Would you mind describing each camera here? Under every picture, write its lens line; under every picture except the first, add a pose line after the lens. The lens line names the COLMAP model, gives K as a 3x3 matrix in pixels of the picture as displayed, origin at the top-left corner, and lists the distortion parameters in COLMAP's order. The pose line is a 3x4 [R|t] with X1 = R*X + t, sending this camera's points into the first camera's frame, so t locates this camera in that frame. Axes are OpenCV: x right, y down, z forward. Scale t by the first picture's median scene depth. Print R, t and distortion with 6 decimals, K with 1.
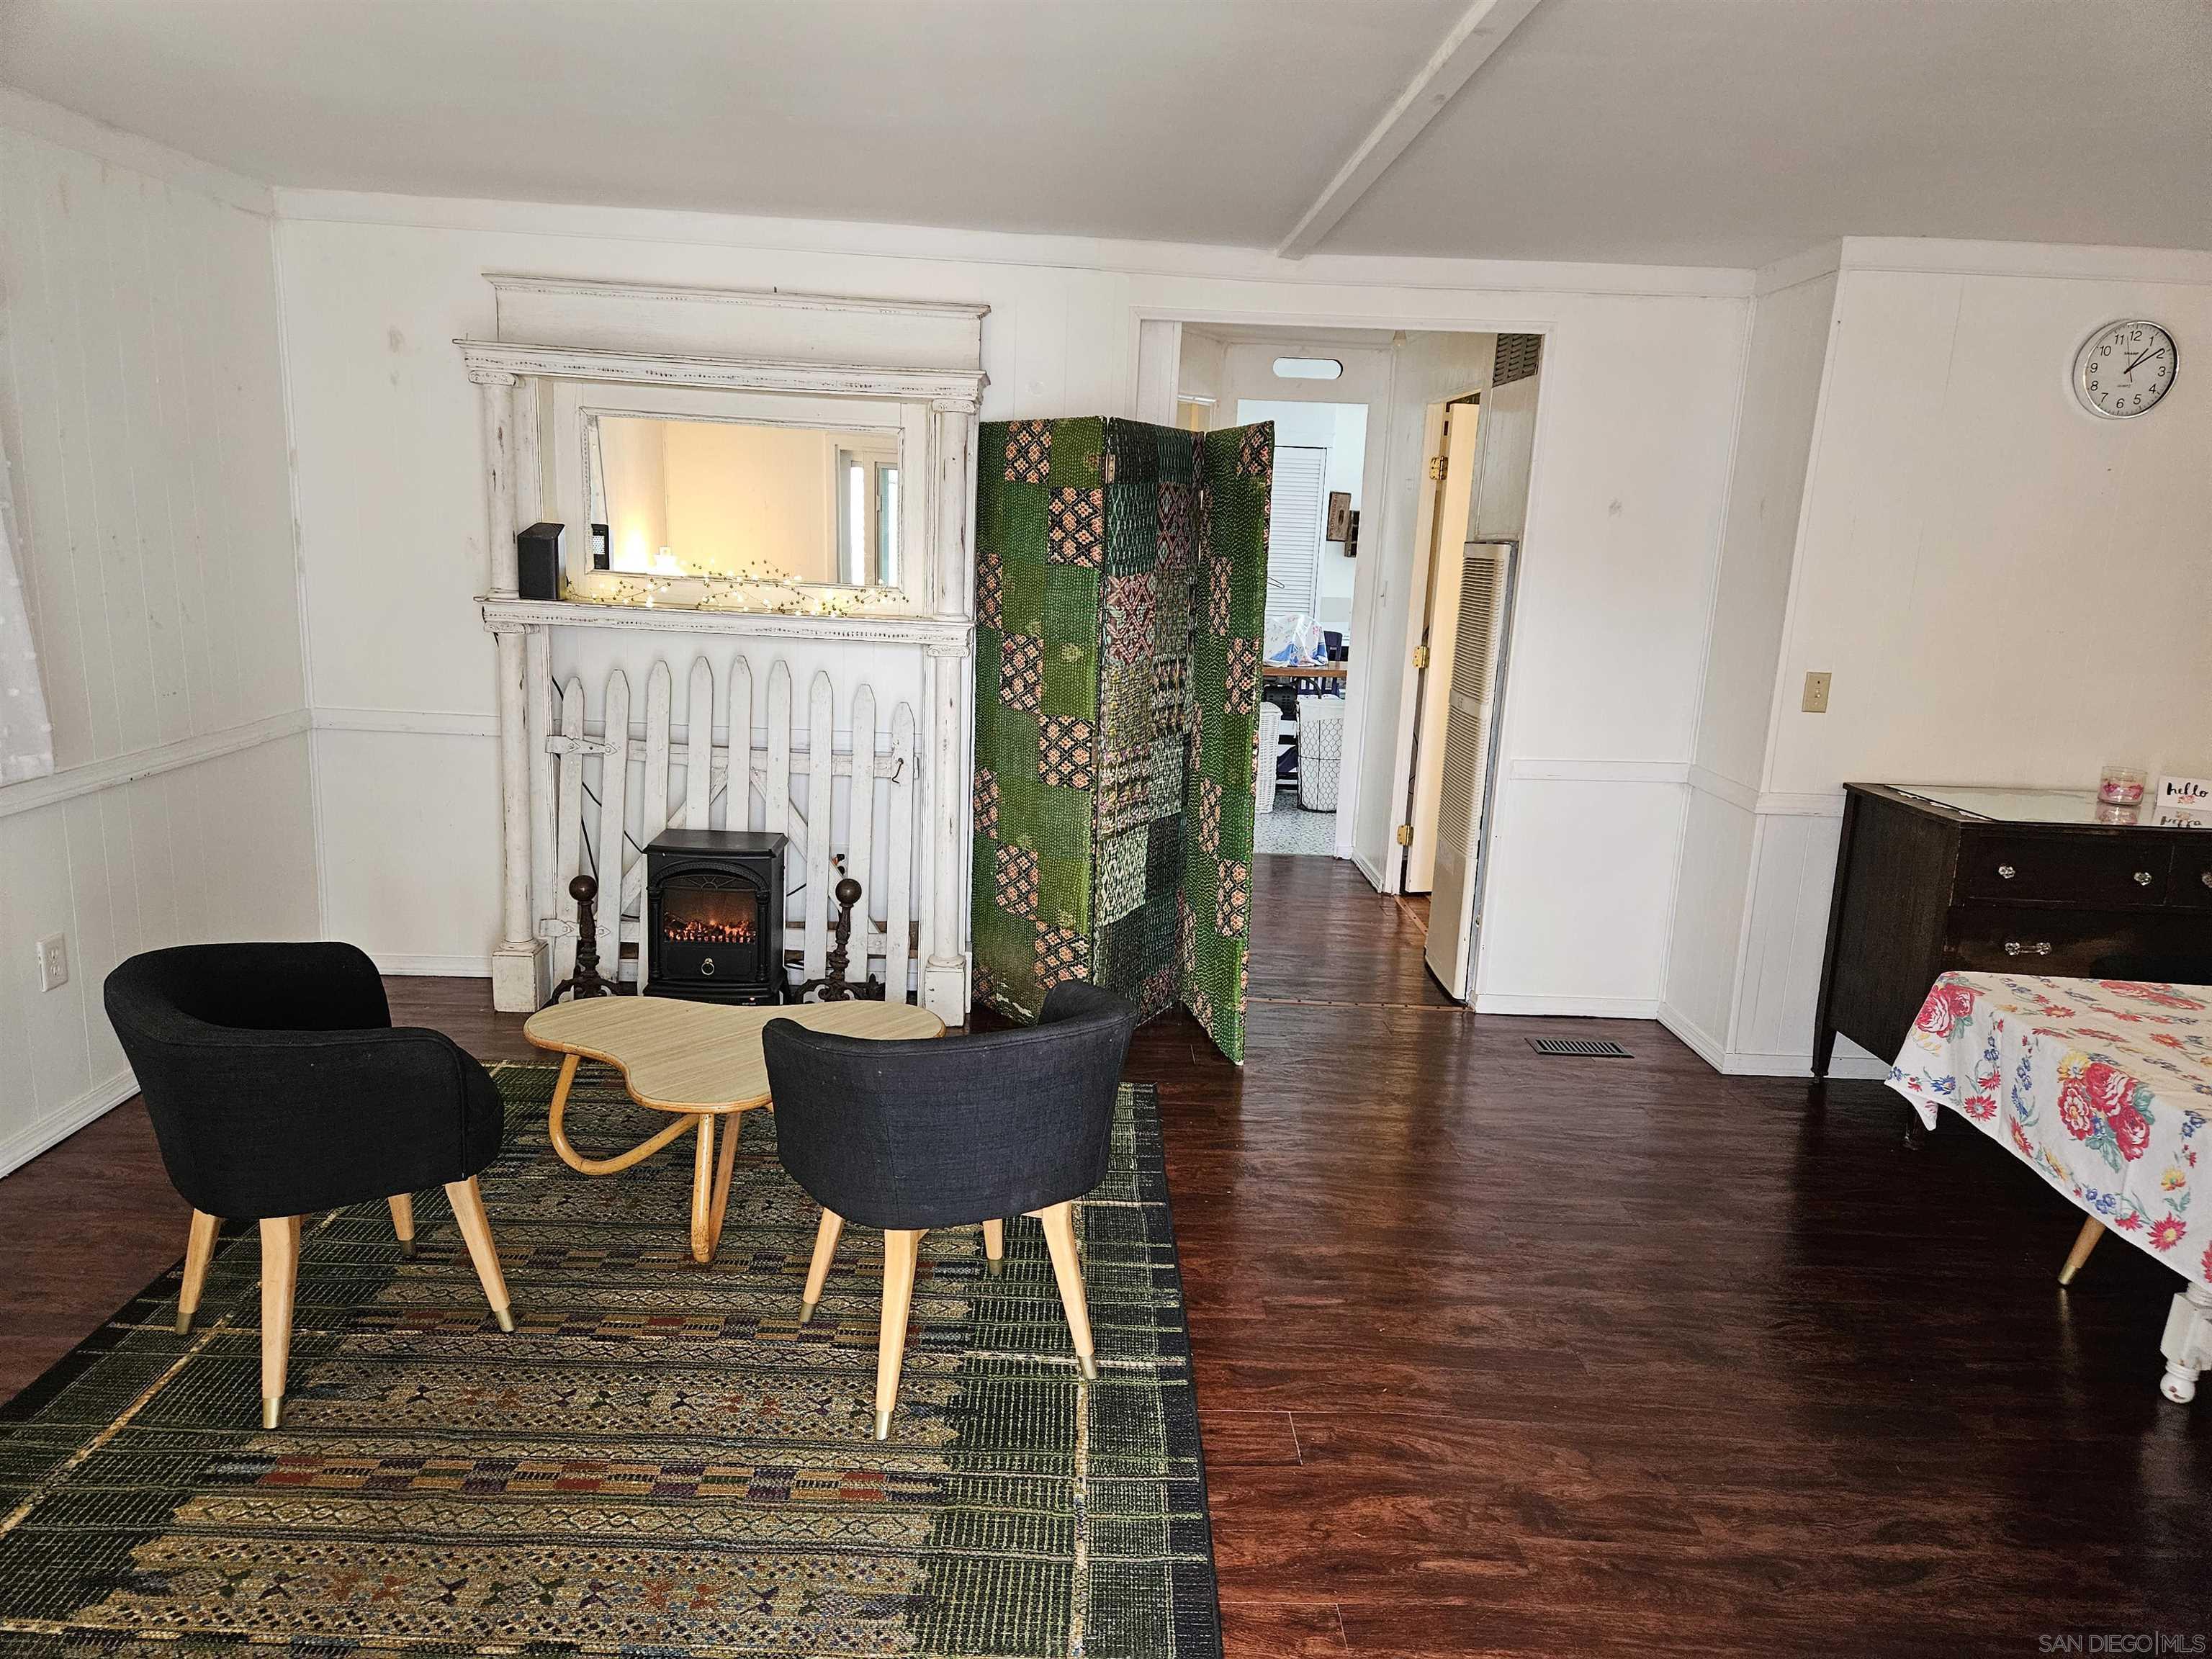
lens RADIAL K [[1476.6, 0, 1083.9], [0, 1476.6, 821.0], [0, 0, 1]] dist [0.049348, -0.020480]
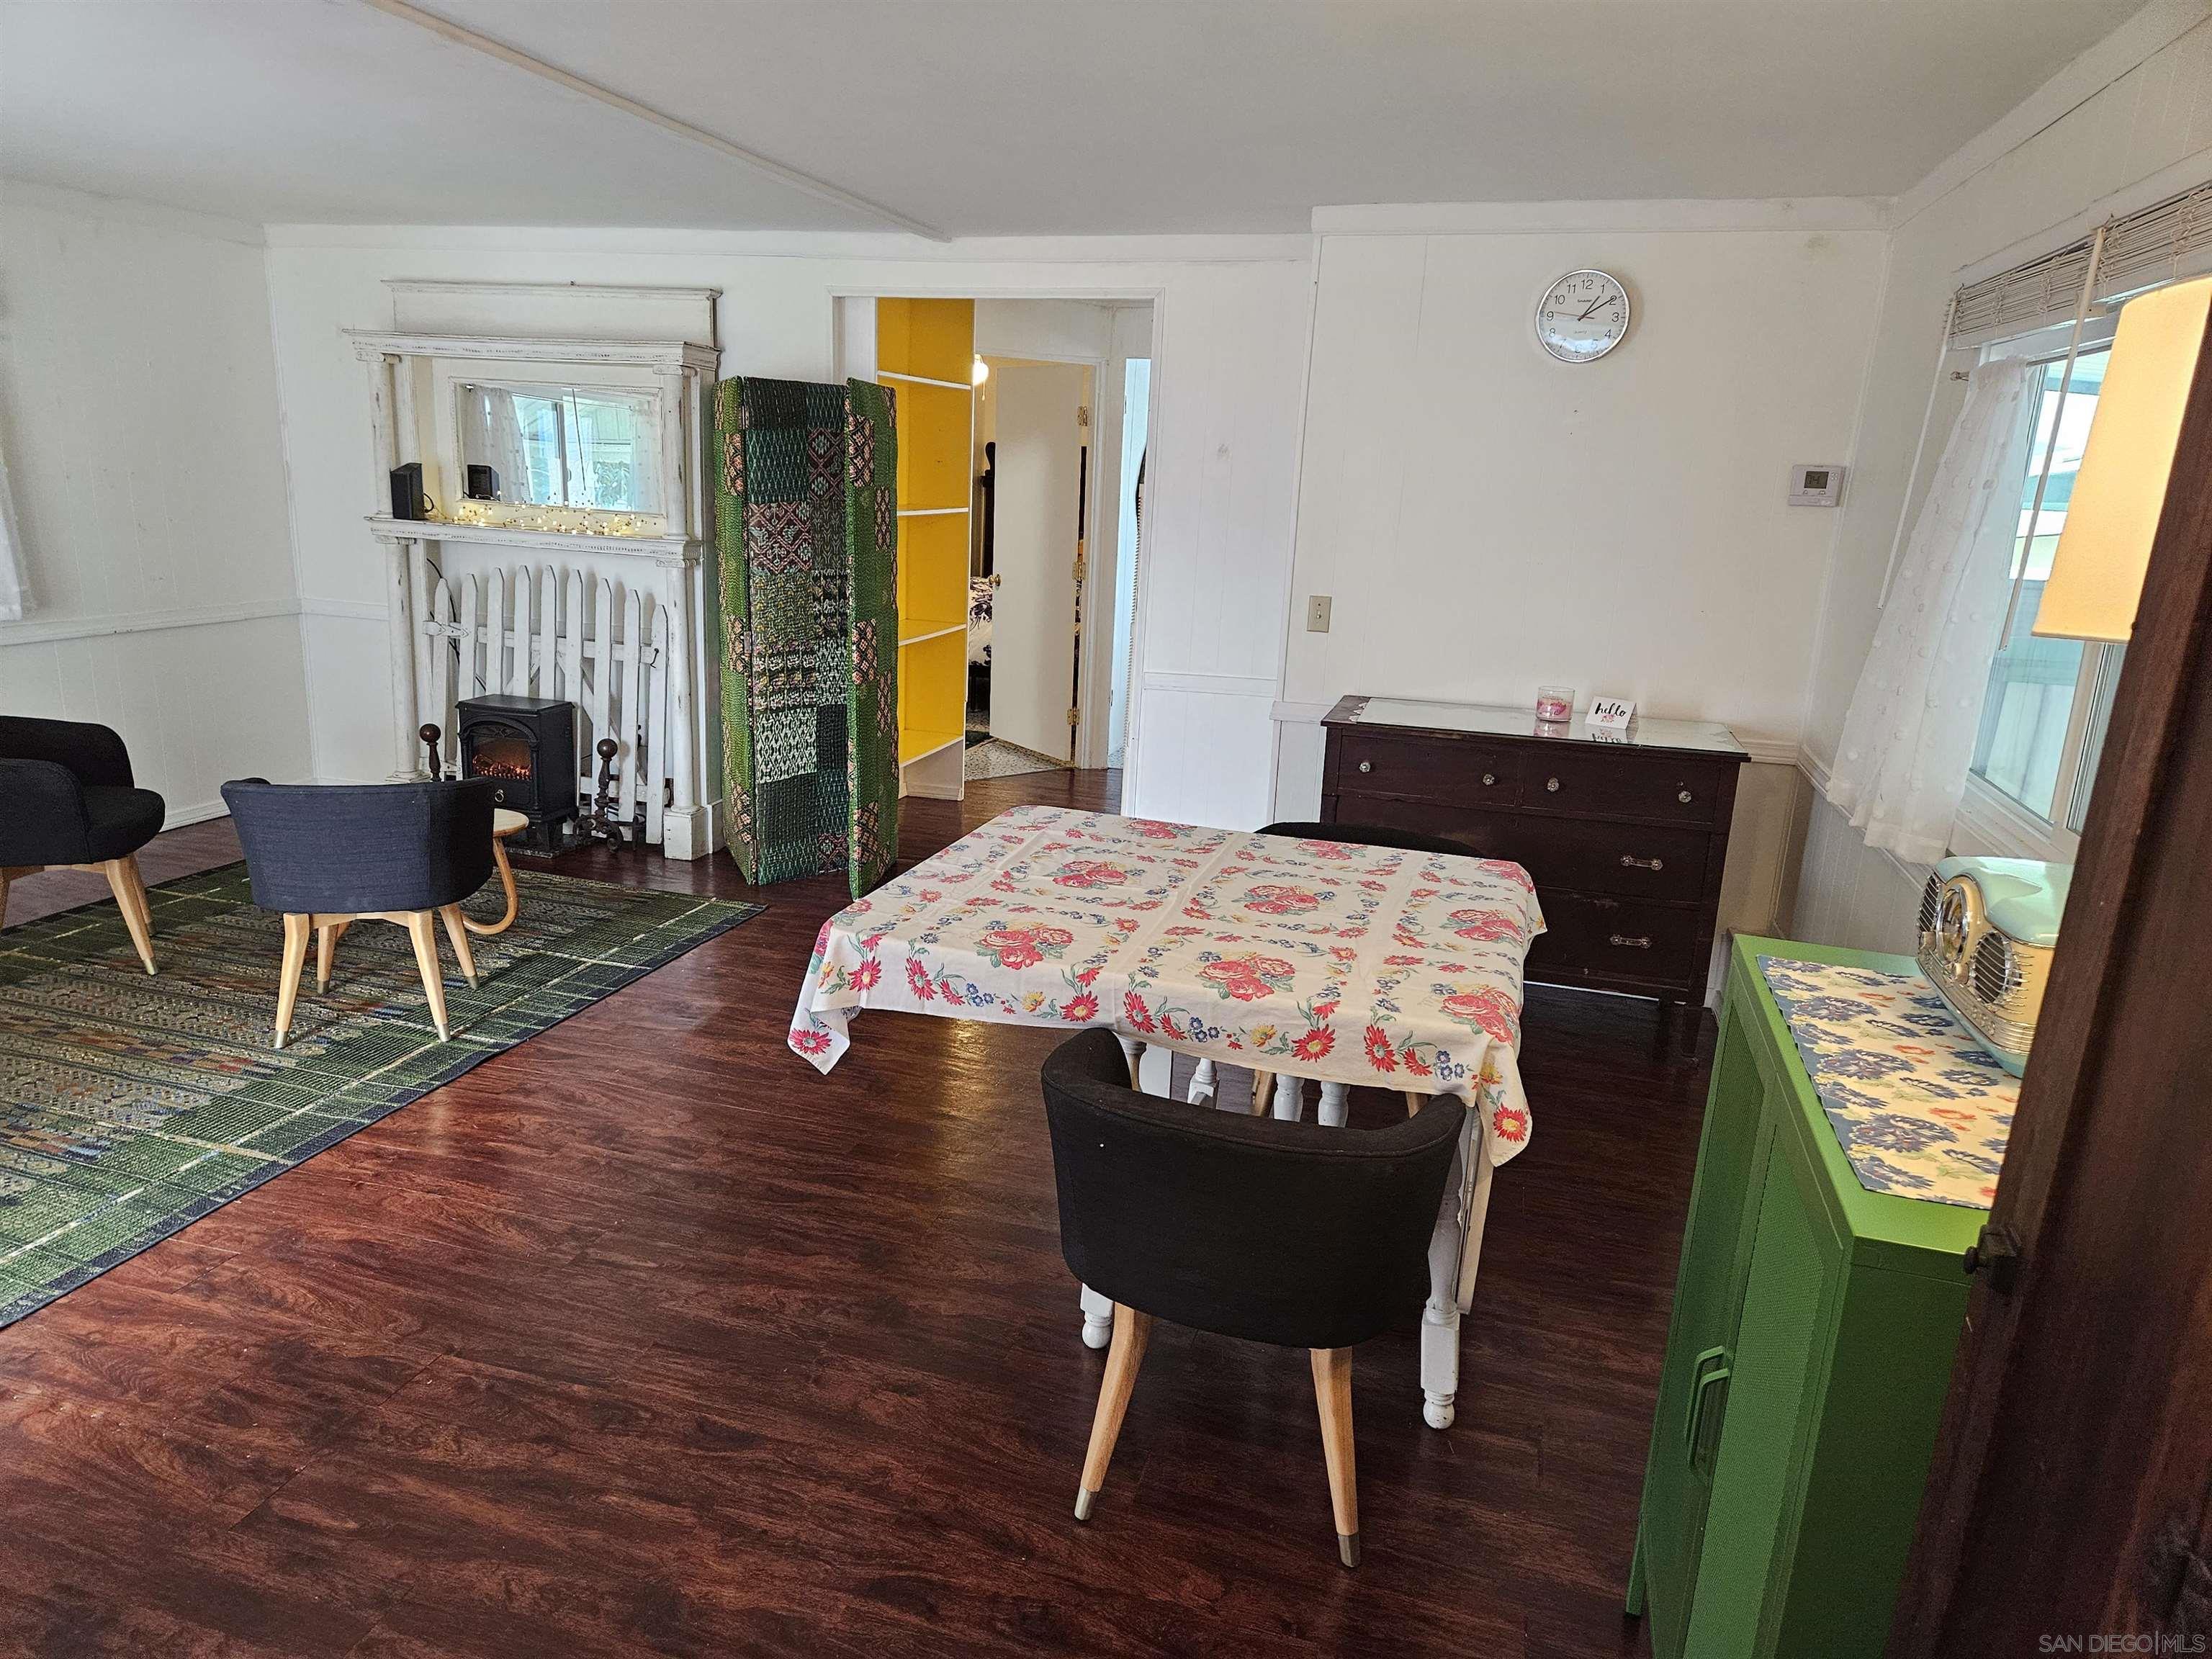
lens RADIAL K [[1476.6, 0, 1081.1], [0, 1476.6, 849.6], [0, 0, 1]] dist [0.049348, -0.020480]
pose [[0.950995, 0.073661, -0.300303, 0.670957], [-0.062497, 0.996955, 0.046629, 0.052180], [0.302823, -0.025576, 0.952703, -0.132245]]
